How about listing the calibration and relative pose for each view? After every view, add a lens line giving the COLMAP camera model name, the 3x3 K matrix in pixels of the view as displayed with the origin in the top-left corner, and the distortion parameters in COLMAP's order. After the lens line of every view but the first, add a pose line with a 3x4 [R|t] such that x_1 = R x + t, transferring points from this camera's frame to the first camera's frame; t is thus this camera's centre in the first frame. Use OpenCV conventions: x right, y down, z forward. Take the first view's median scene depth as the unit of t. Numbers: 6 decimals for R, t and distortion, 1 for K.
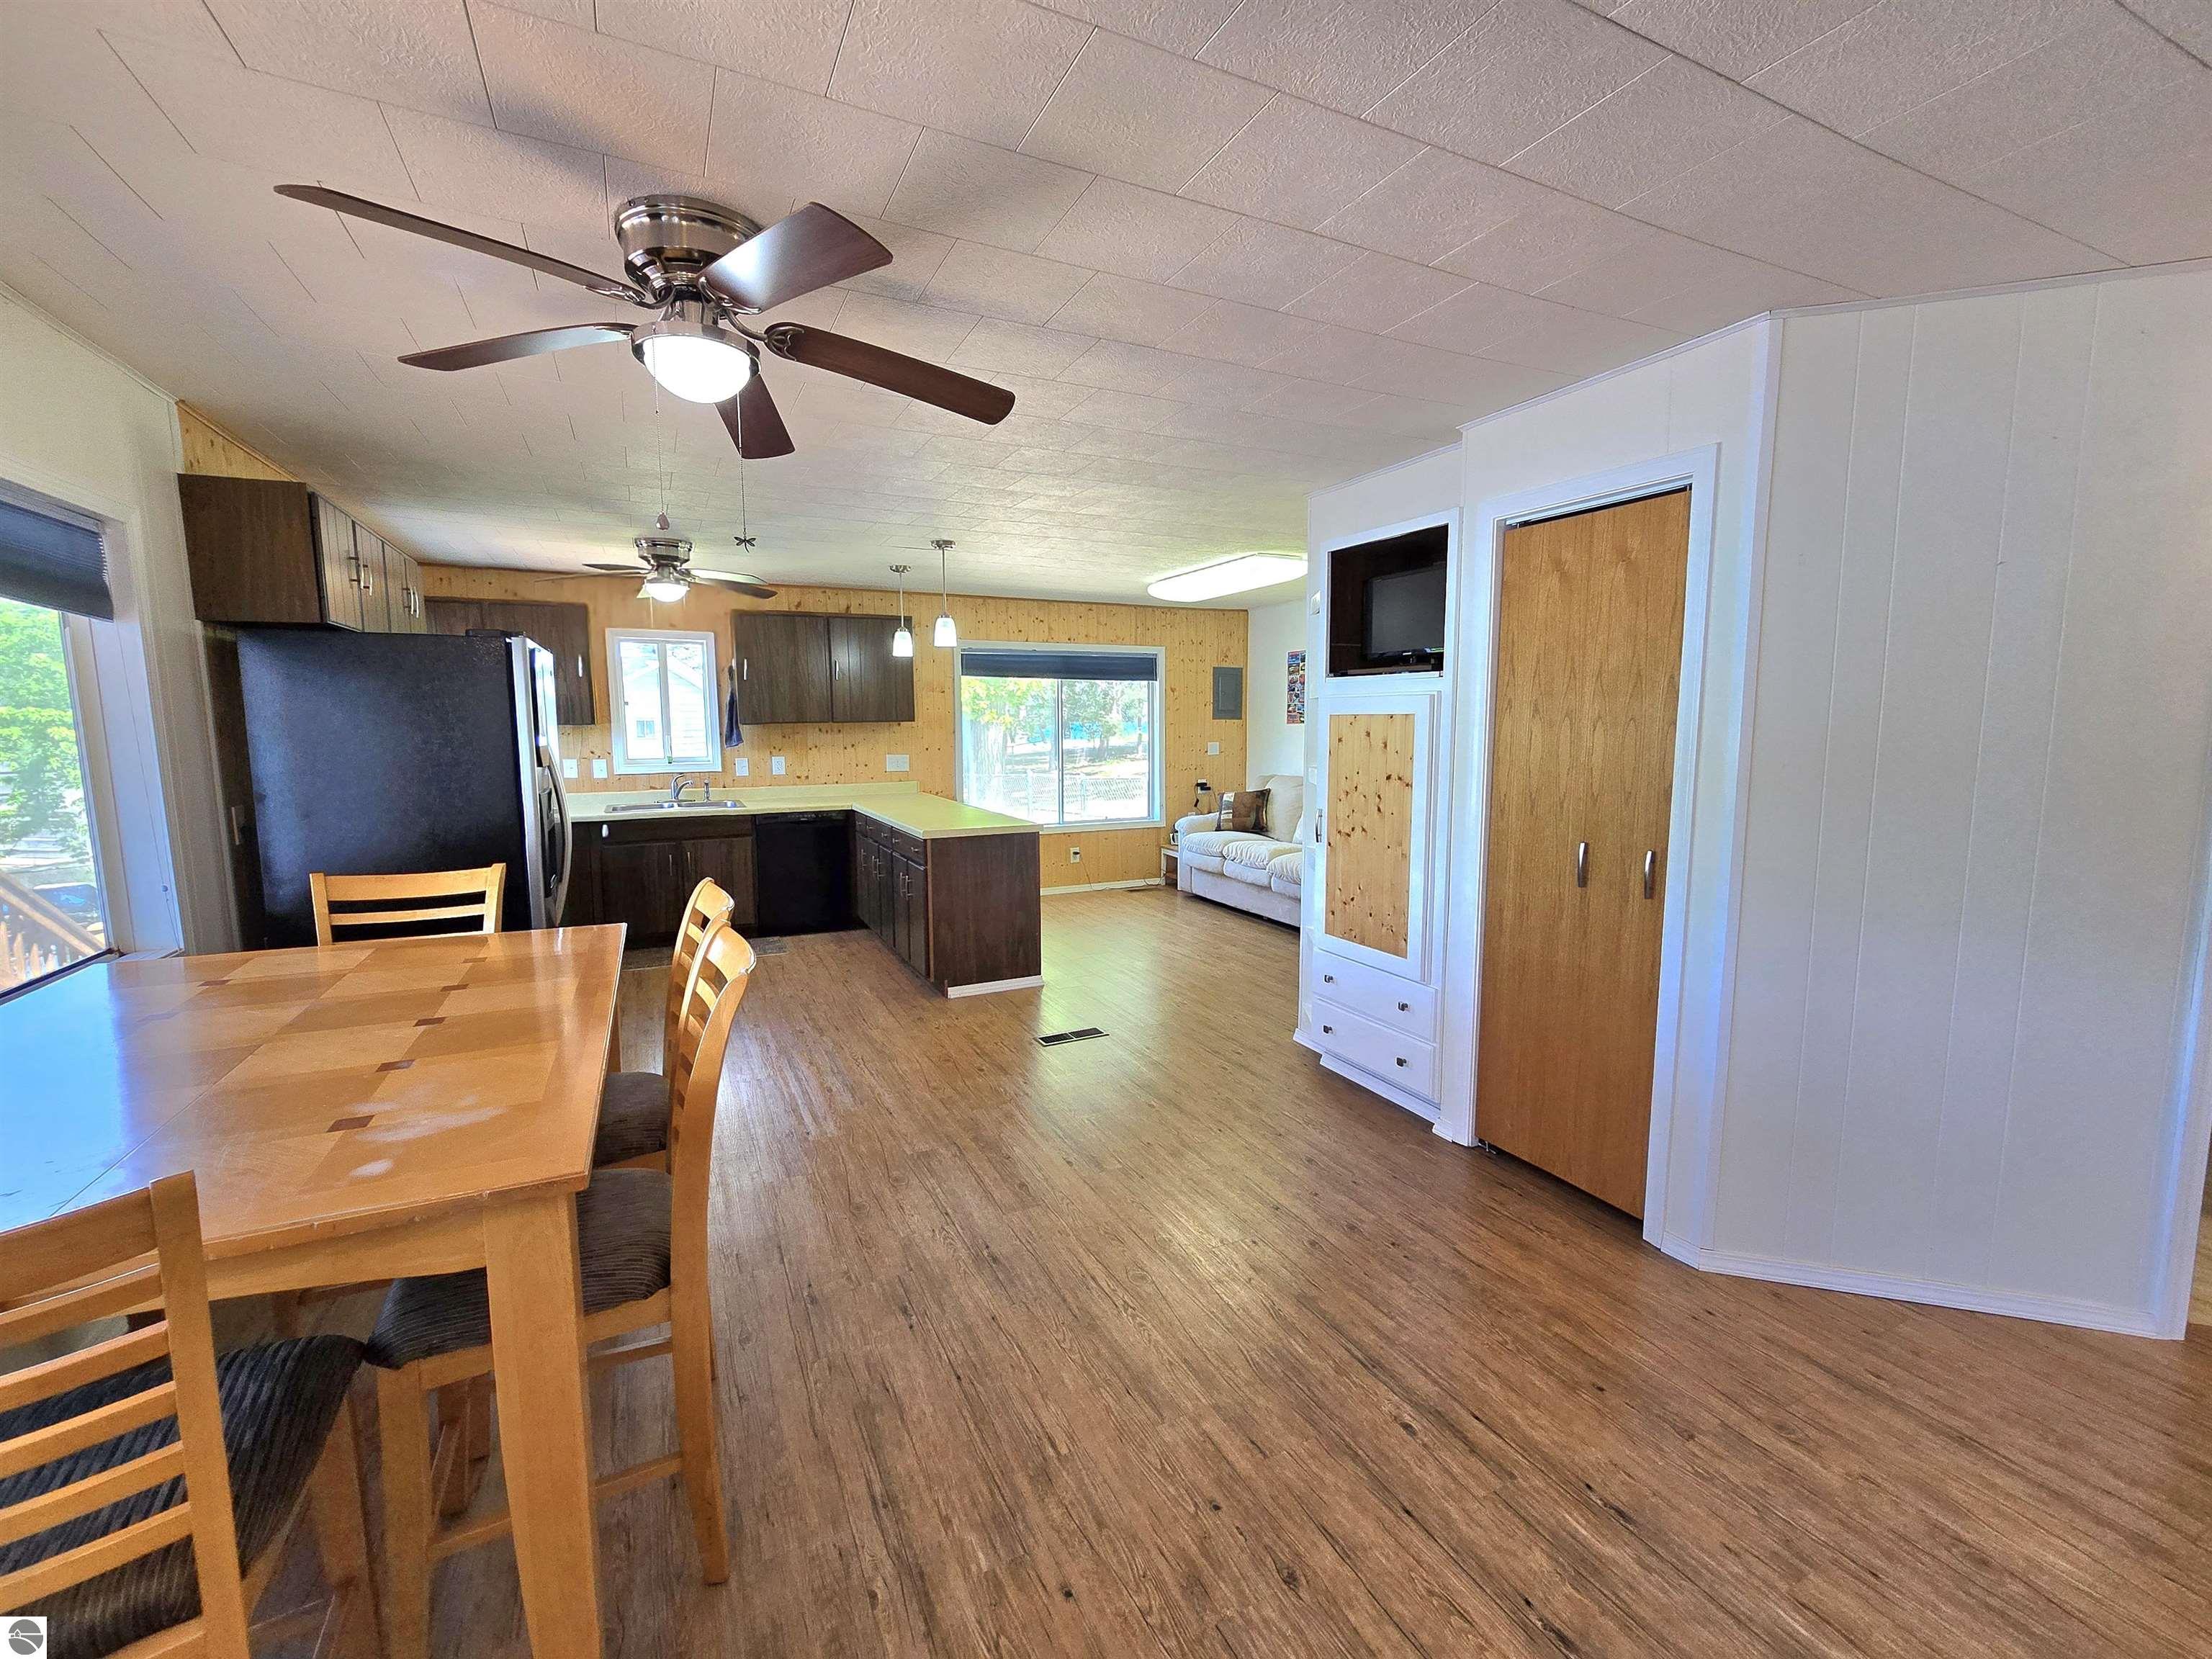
lens RADIAL K [[910.0, 0, 1094.8], [0, 910.0, 832.2], [0, 0, 1]] dist [-0.005851, 0.001567]
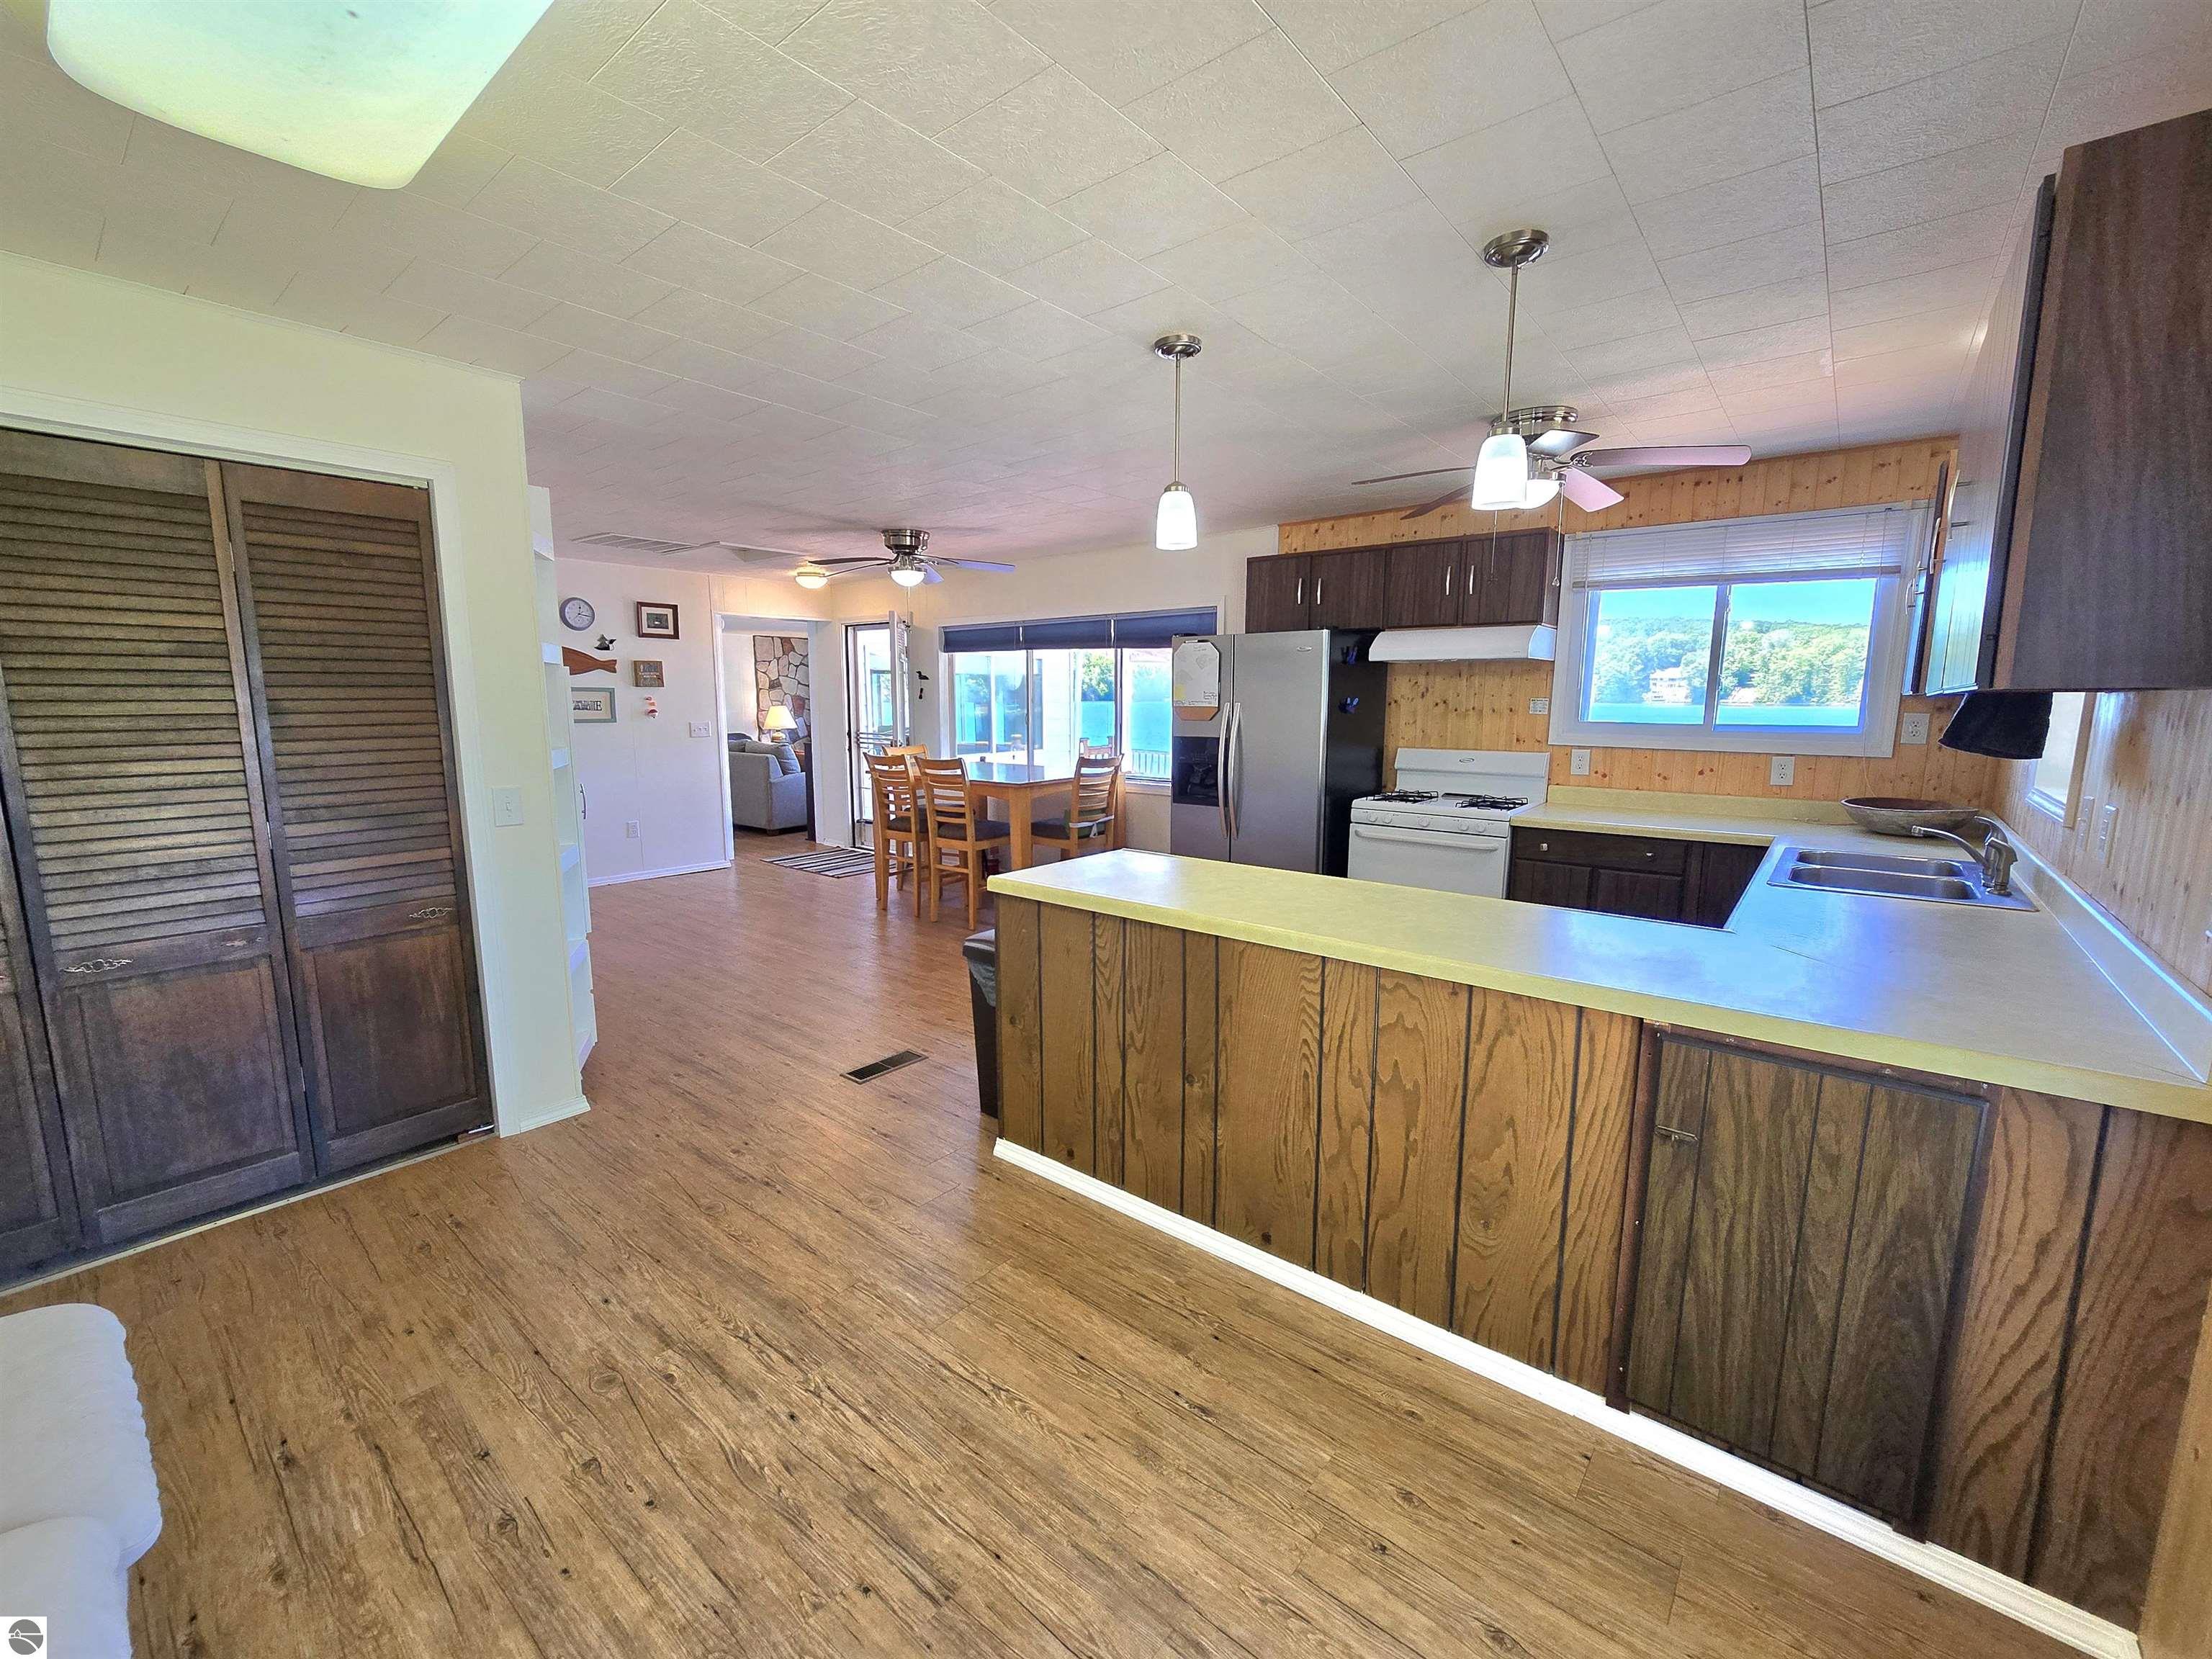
lens RADIAL K [[910.0, 0, 1098.2], [0, 910.0, 841.4], [0, 0, 1]] dist [-0.005851, 0.001567]
pose [[-0.909993, 0.070494, -0.408587, 0.083752], [-0.046769, 0.961700, 0.270085, -0.143542], [0.411978, 0.264884, -0.871843, 1.184068]]
